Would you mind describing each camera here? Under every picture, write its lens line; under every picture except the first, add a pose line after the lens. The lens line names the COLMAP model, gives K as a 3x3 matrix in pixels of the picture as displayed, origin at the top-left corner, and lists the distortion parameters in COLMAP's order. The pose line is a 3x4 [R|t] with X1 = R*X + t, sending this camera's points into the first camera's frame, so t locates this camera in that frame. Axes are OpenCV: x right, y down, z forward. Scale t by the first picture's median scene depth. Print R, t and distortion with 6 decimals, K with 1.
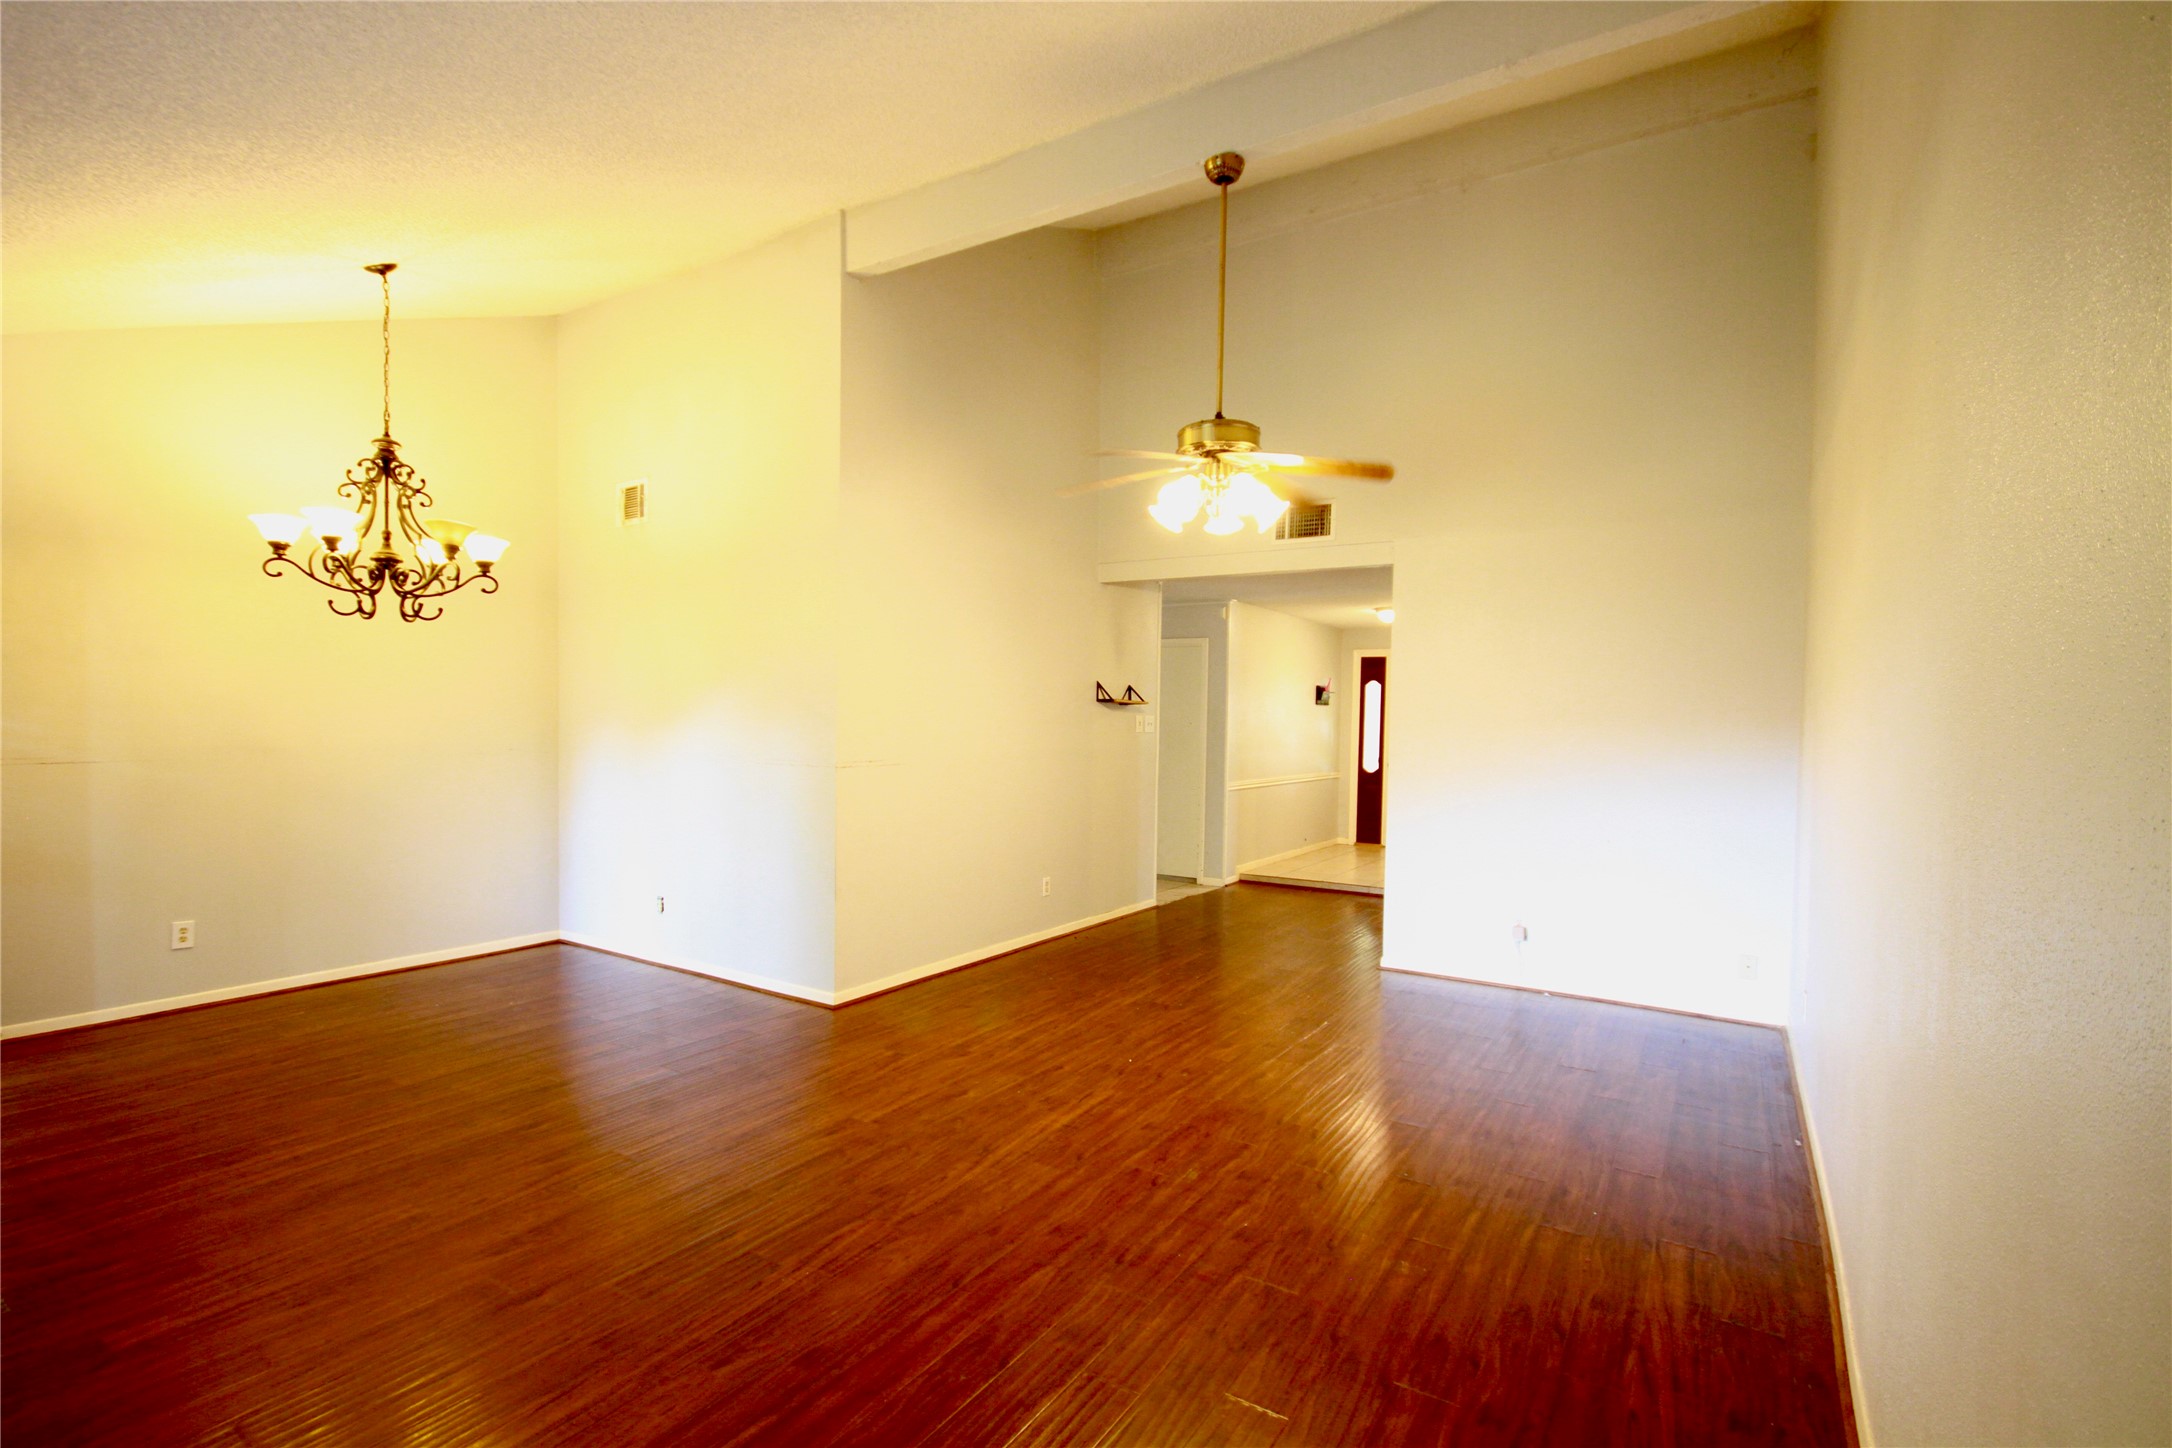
lens RADIAL K [[1006.1, 0, 1081.3], [0, 1006.1, 736.7], [0, 0, 1]] dist [0.010849, -0.013018]
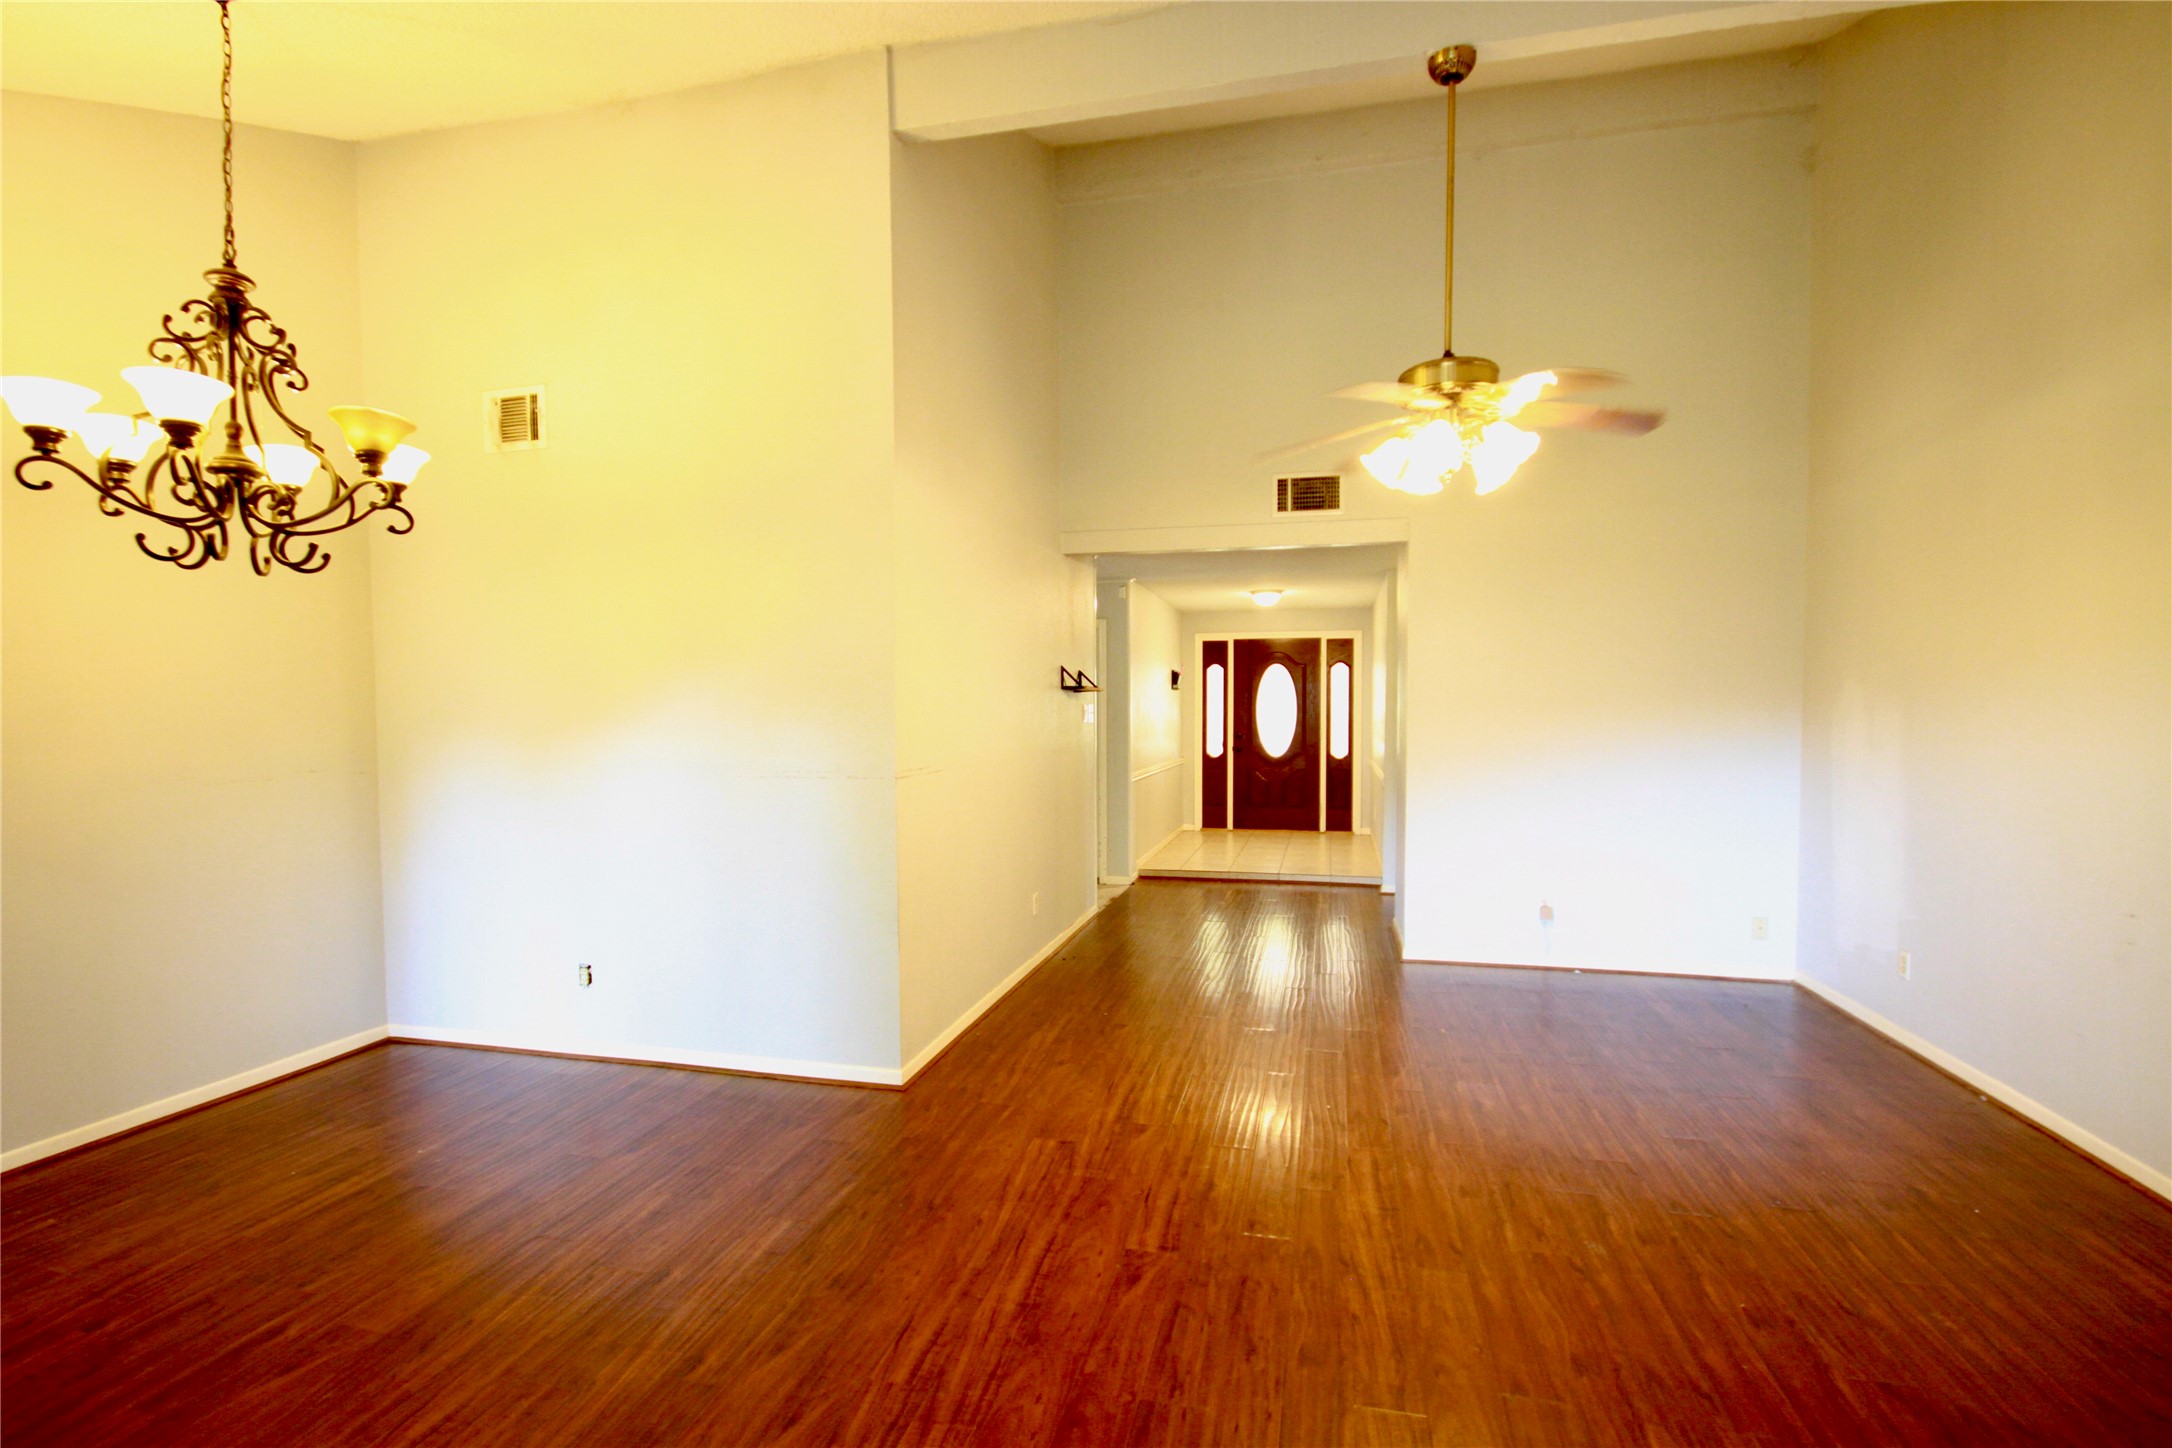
lens RADIAL K [[1006.1, 0, 1086.3], [0, 1006.1, 741.0], [0, 0, 1]] dist [0.010849, -0.013018]
pose [[0.944688, -0.030986, 0.326502, -0.408448], [0.025420, 0.999450, 0.021303, -0.012742], [-0.326983, -0.011825, 0.944956, 0.257066]]
